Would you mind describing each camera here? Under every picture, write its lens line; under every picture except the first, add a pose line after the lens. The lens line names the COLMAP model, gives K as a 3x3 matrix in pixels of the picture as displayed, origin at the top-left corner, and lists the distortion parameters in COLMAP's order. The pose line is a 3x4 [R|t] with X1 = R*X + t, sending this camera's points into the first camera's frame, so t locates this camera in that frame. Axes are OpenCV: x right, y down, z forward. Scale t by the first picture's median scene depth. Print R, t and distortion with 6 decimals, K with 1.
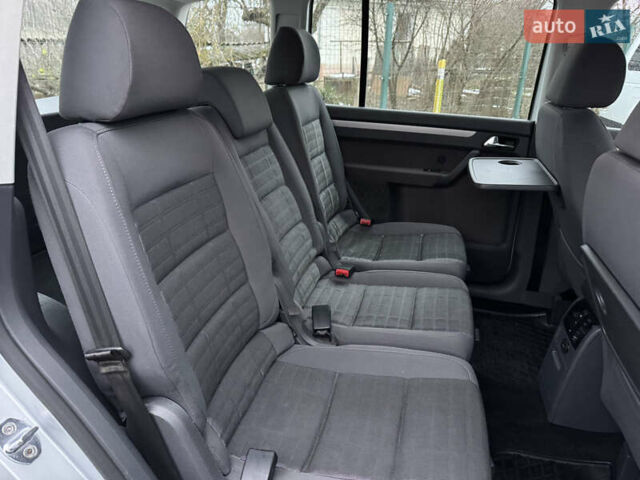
lens RADIAL K [[429.1, 0, 301.7], [0, 429.1, 239.0], [0, 0, 1]] dist [0.101152, -0.152166]
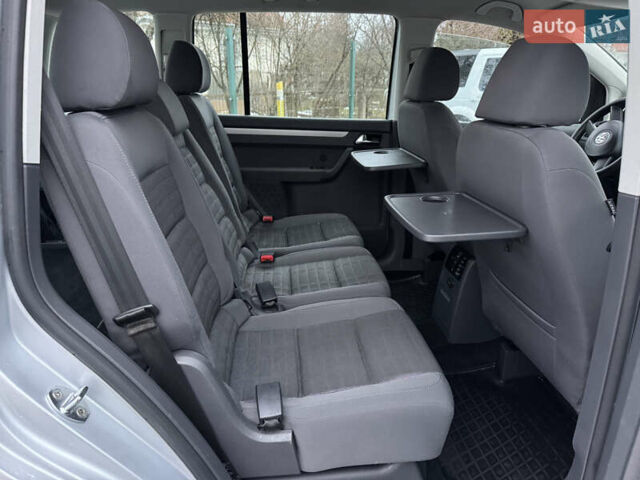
lens RADIAL K [[429.1, 0, 301.7], [0, 429.1, 239.0], [0, 0, 1]] dist [0.101152, -0.152166]
pose [[0.943534, -0.128841, 0.305193, -0.153521], [0.142403, 0.989553, -0.022500, 0.067340], [-0.299106, 0.064690, 0.952025, -0.084732]]
